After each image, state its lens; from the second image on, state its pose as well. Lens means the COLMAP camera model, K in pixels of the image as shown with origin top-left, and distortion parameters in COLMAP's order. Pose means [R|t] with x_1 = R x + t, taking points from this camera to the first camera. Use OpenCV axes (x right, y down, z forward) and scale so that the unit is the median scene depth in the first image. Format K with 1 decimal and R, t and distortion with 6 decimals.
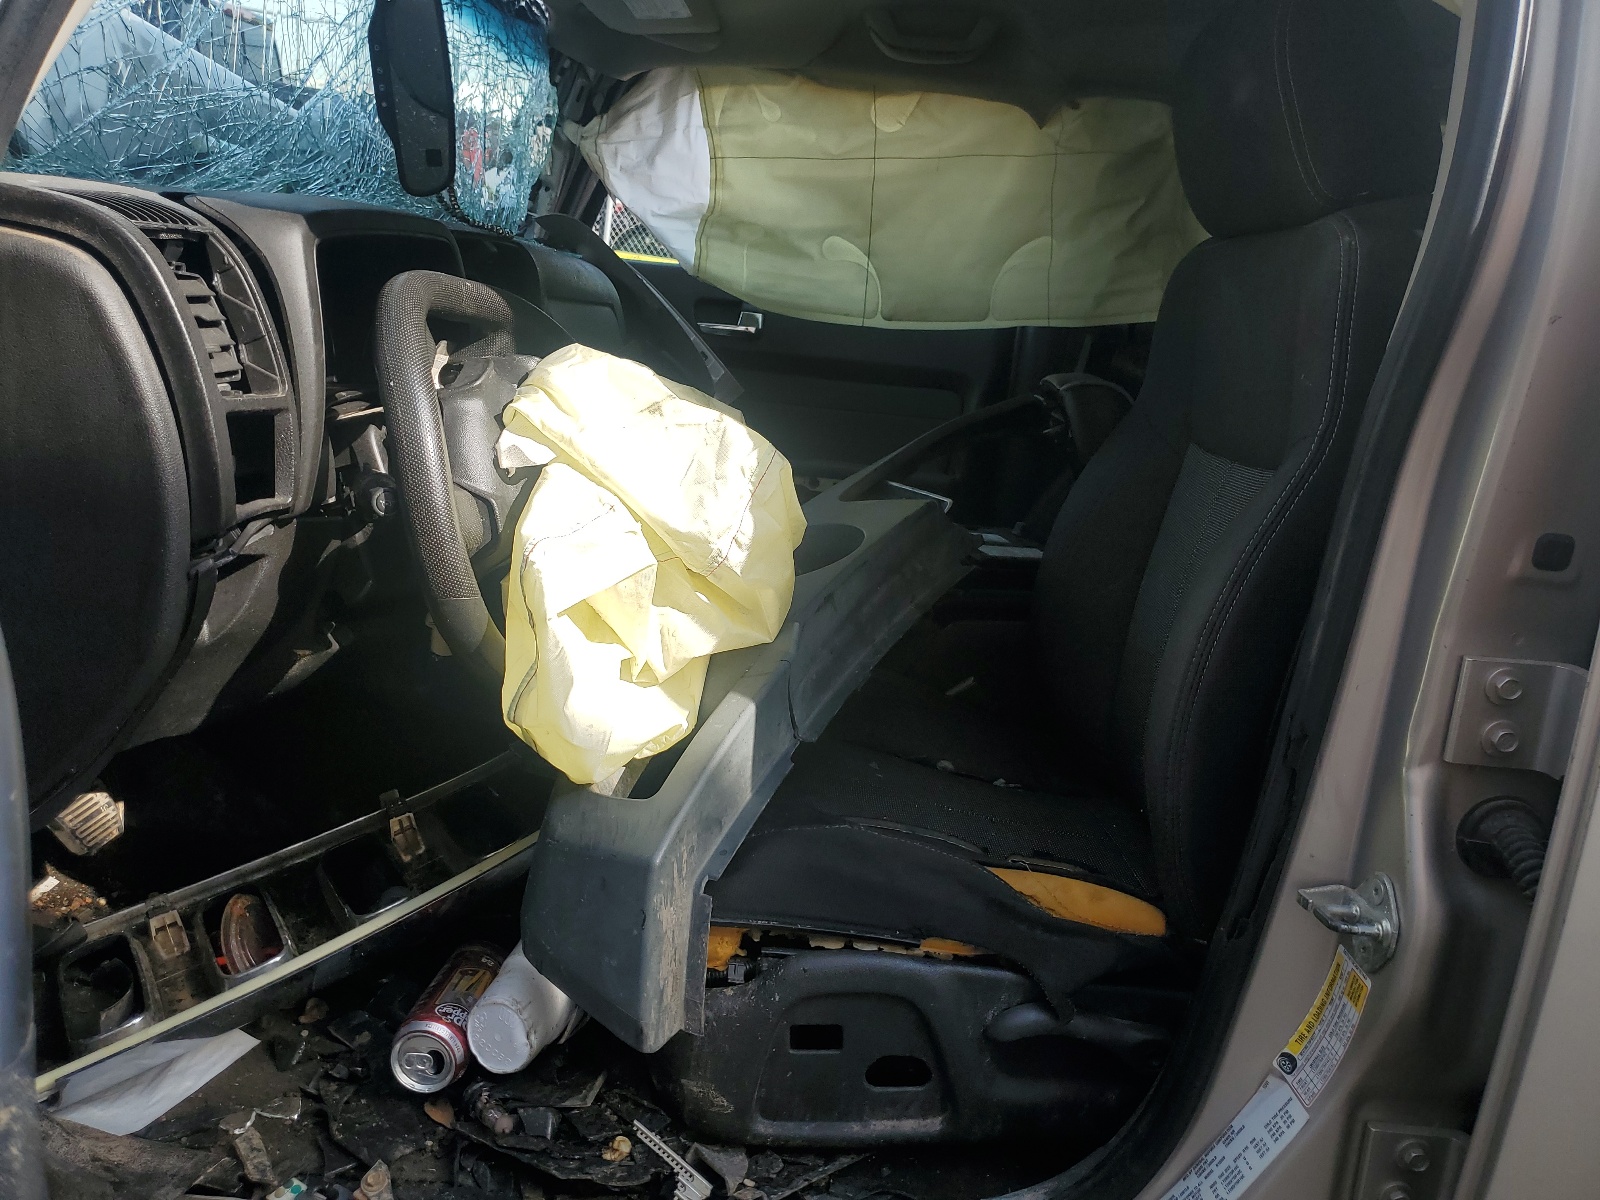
lens RADIAL K [[1251.7, 0, 800.0], [0, 1251.7, 600.0], [0, 0, 1]] dist [-0.014716, -0.003468]
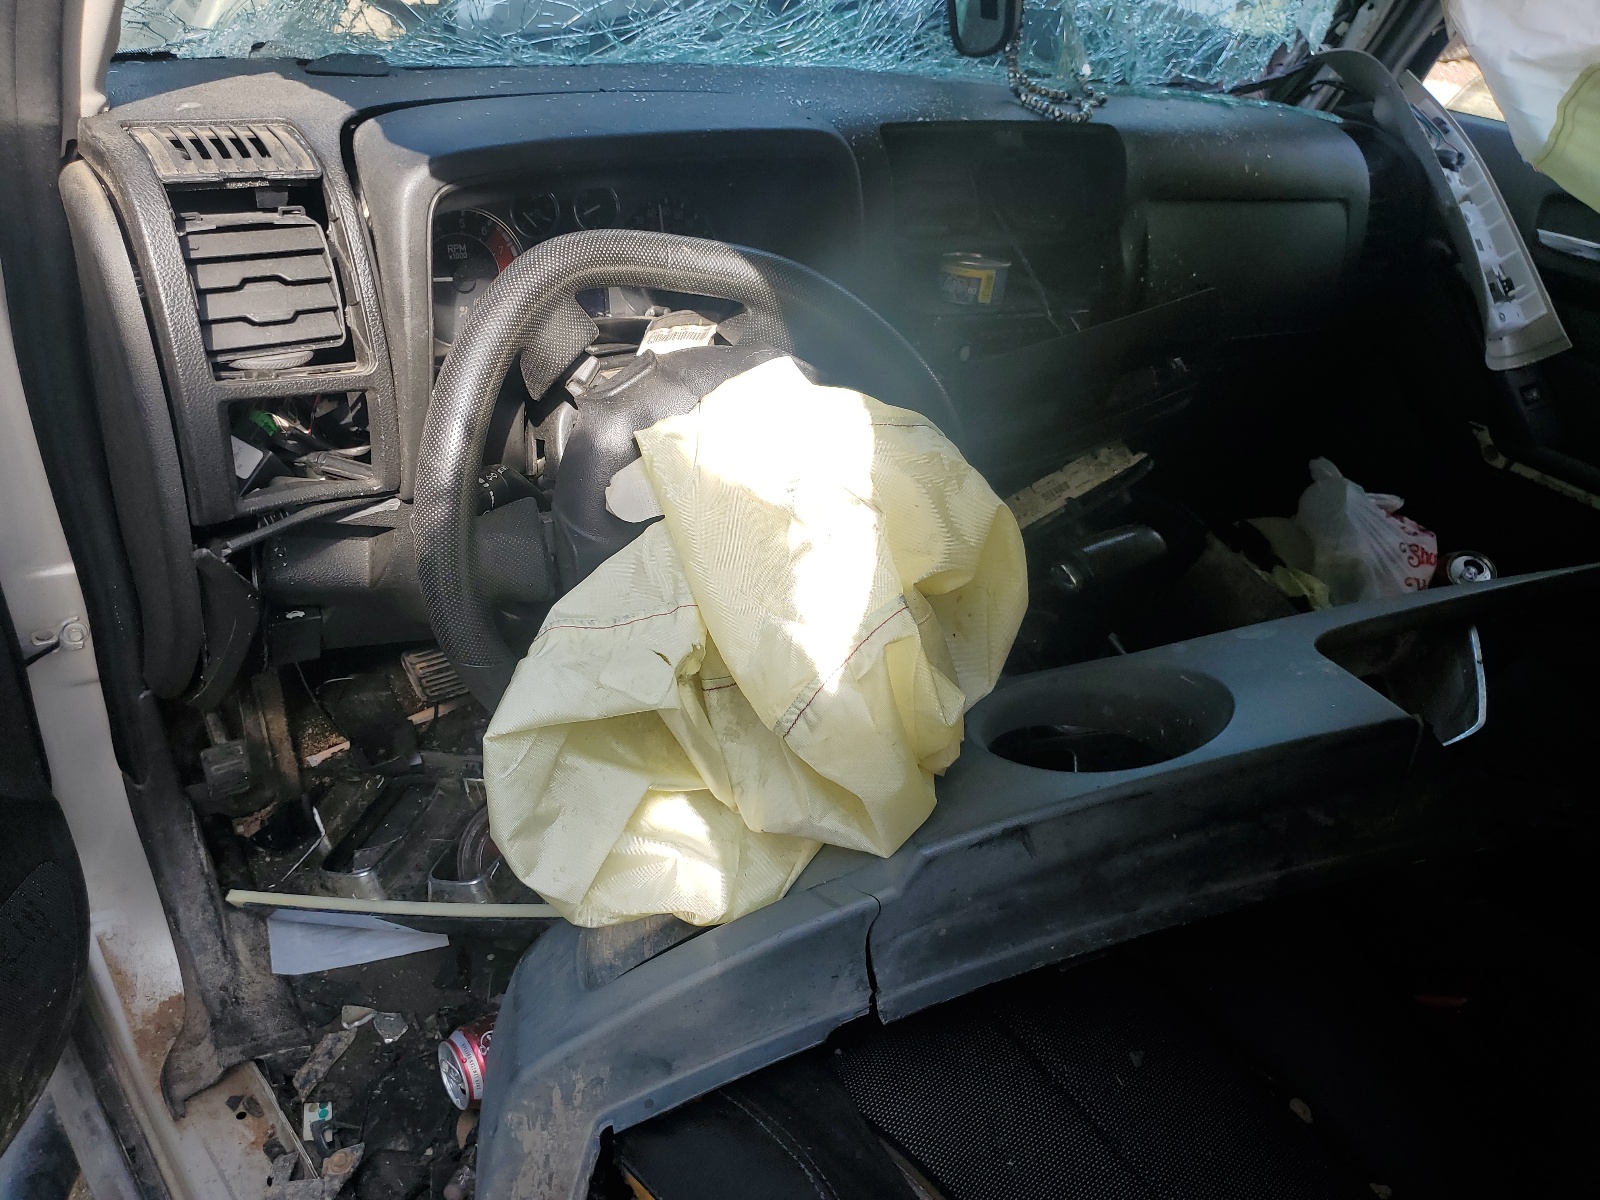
lens RADIAL K [[1251.7, 0, 800.0], [0, 1251.7, 600.0], [0, 0, 1]] dist [-0.014716, -0.003468]
pose [[0.648849, 0.365263, -0.667517, 0.336901], [-0.227768, 0.930261, 0.287638, -0.272505], [0.726028, -0.034594, 0.686794, 0.502732]]
